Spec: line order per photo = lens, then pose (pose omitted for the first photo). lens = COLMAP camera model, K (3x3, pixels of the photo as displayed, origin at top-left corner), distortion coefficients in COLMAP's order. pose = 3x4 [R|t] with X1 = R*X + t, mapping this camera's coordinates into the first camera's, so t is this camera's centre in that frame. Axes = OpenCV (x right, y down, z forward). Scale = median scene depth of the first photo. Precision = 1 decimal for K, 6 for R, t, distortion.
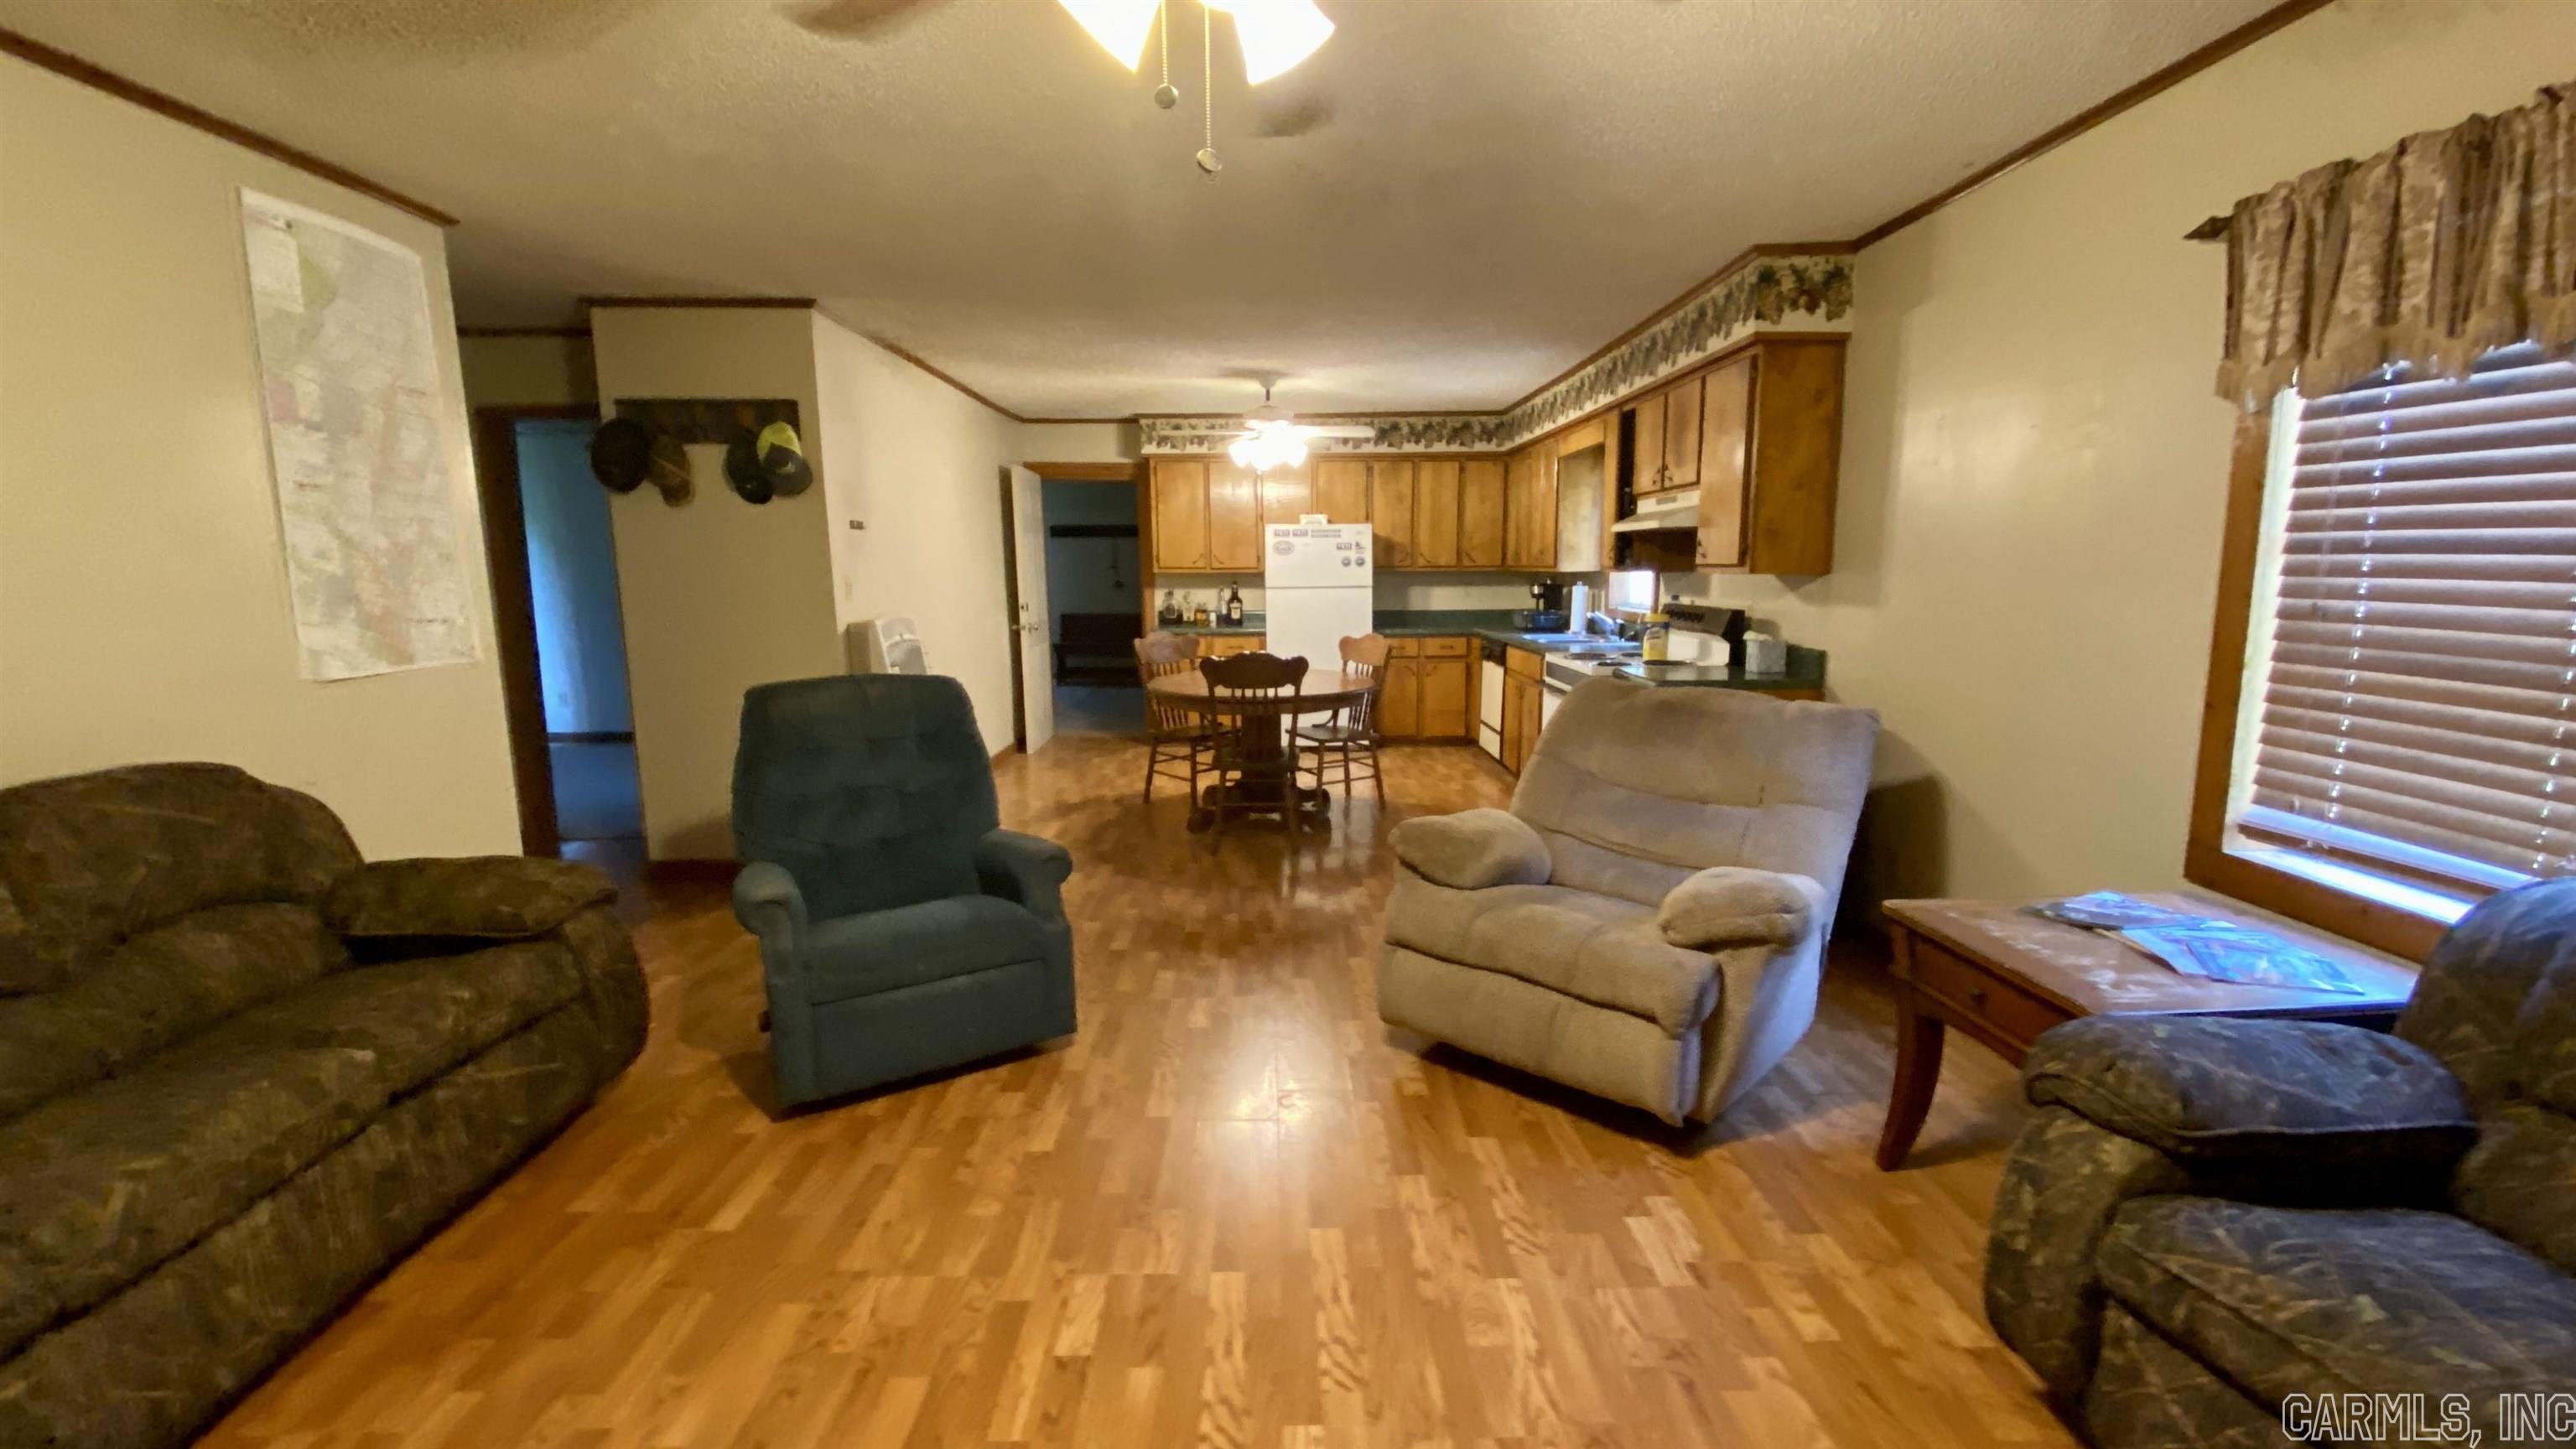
lens RADIAL K [[1060.1, 0, 1347.2], [0, 1060.1, 726.9], [0, 0, 1]] dist [-0.001057, -0.000536]
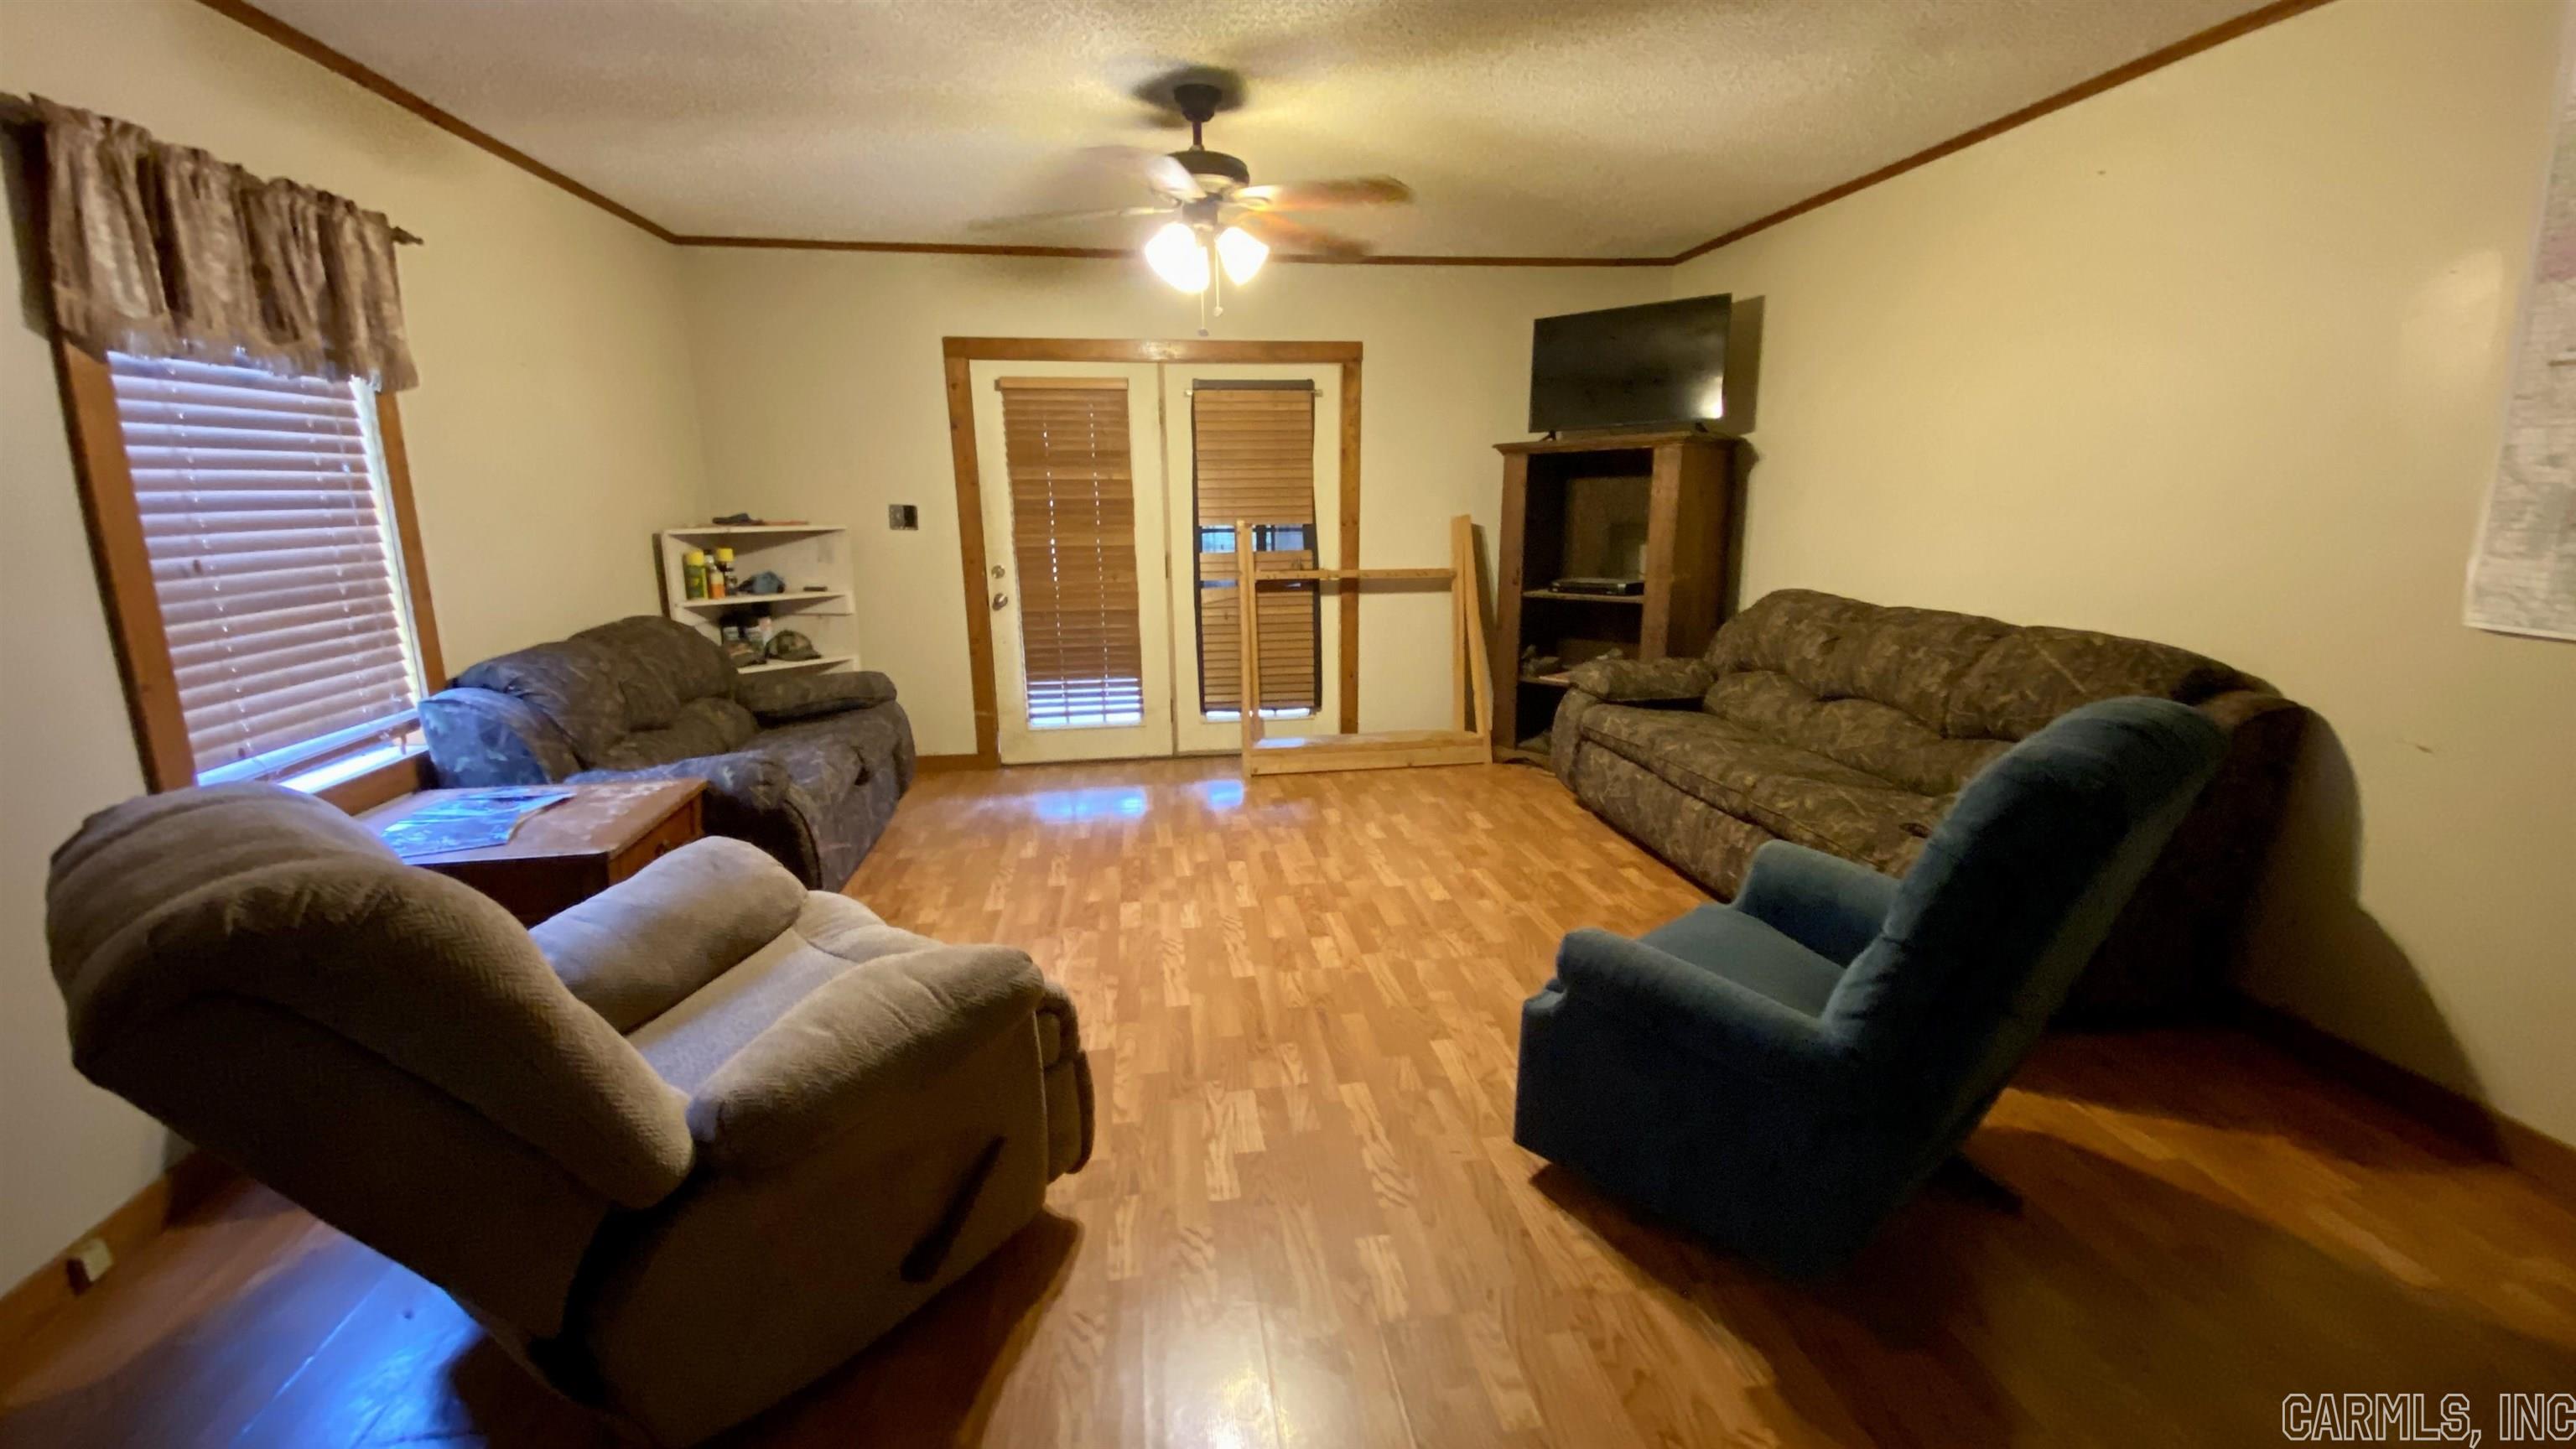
lens RADIAL K [[1060.1, 0, 1301.9], [0, 1060.1, 731.7], [0, 0, 1]] dist [-0.001057, -0.000536]
pose [[-0.996626, 0.038822, -0.072316, -0.105205], [0.008713, 0.926132, 0.377098, -0.390629], [0.081613, 0.375195, -0.923346, 2.401298]]
